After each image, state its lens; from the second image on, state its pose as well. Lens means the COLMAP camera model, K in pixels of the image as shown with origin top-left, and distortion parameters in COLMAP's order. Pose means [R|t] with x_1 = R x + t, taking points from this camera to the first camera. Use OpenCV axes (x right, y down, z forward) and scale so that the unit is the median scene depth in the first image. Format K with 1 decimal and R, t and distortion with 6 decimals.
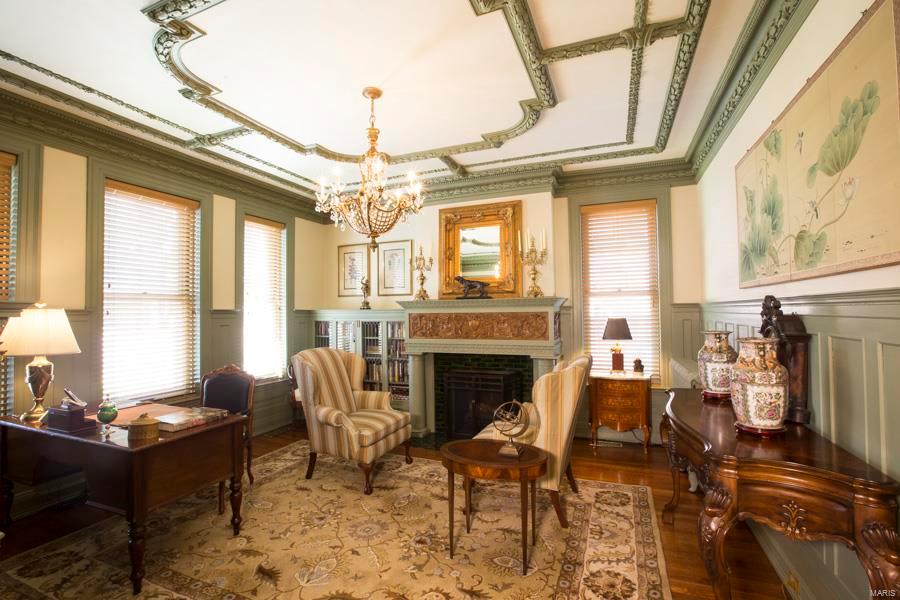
lens RADIAL K [[408.7, 0, 449.5], [0, 408.7, 299.3], [0, 0, 1]] dist [-0.021553, 0.001214]
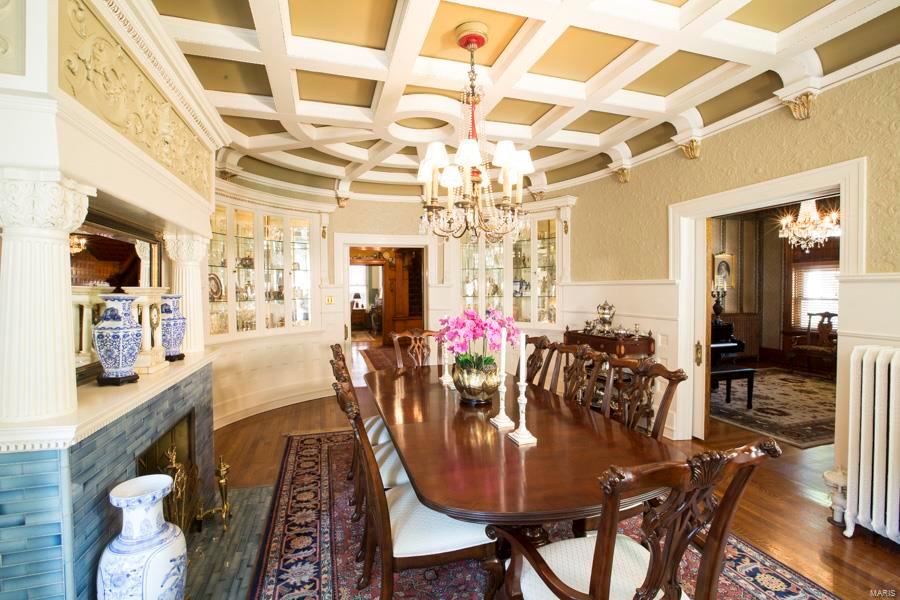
lens RADIAL K [[408.7, 0, 452.7], [0, 408.7, 296.5], [0, 0, 1]] dist [-0.021553, 0.001214]
pose [[0.772372, -0.000856, 0.635170, -1.196220], [-0.024113, 0.999239, 0.030668, -0.048405], [-0.634713, -0.039003, 0.771763, -2.257881]]
